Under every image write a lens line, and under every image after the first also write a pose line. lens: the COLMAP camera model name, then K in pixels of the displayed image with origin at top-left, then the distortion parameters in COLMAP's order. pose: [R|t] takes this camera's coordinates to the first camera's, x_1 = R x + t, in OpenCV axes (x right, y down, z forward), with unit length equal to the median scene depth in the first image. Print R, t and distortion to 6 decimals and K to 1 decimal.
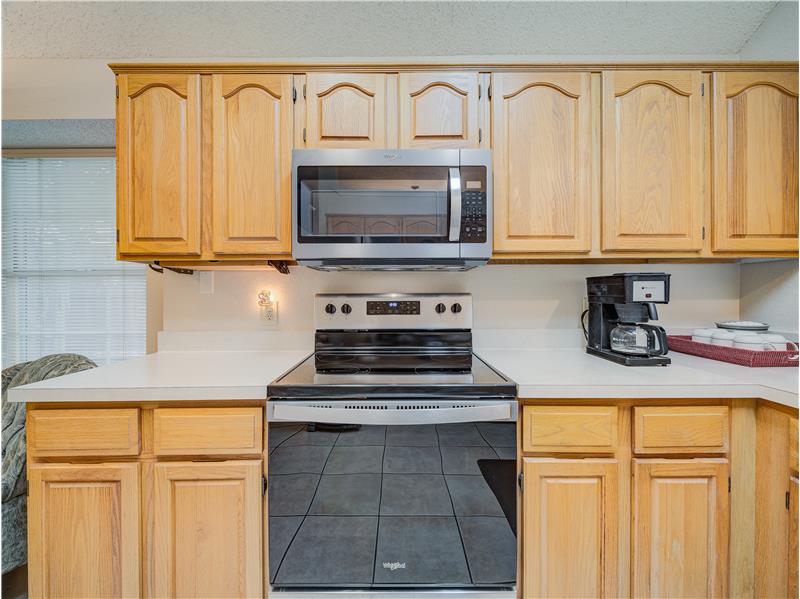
lens RADIAL K [[323.6, 0, 398.0], [0, 323.6, 294.0], [0, 0, 1]] dist [-0.001783, 0.000011]
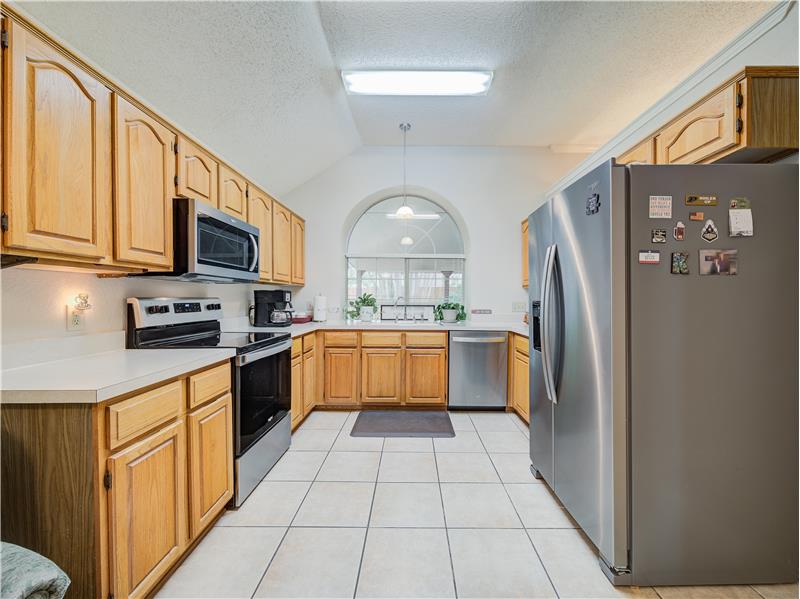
lens RADIAL K [[318.4, 0, 409.6], [0, 318.4, 301.7], [0, 0, 1]] dist [-0.001975, -0.000458]
pose [[0.010166, -0.007696, 0.999919, -1.672249], [0.003147, 0.999966, 0.007665, 0.010783], [-0.999943, 0.003068, 0.010190, 0.008027]]
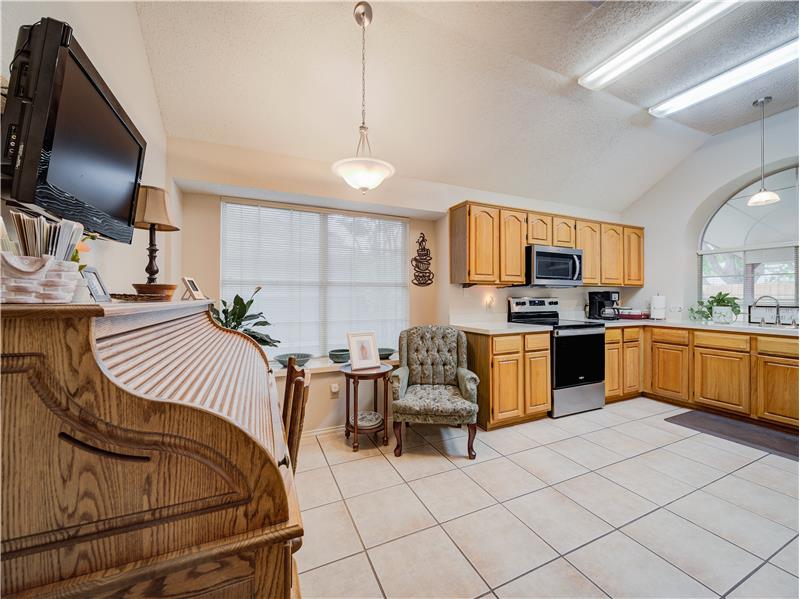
lens RADIAL K [[315.4, 0, 400.5], [0, 315.4, 296.4], [0, 0, 1]] dist [-0.001677, -0.000491]
pose [[0.912666, 0.005351, 0.408671, -2.344928], [-0.001578, 0.999953, -0.009569, 0.019498], [-0.408703, 0.008088, 0.912632, -0.940993]]
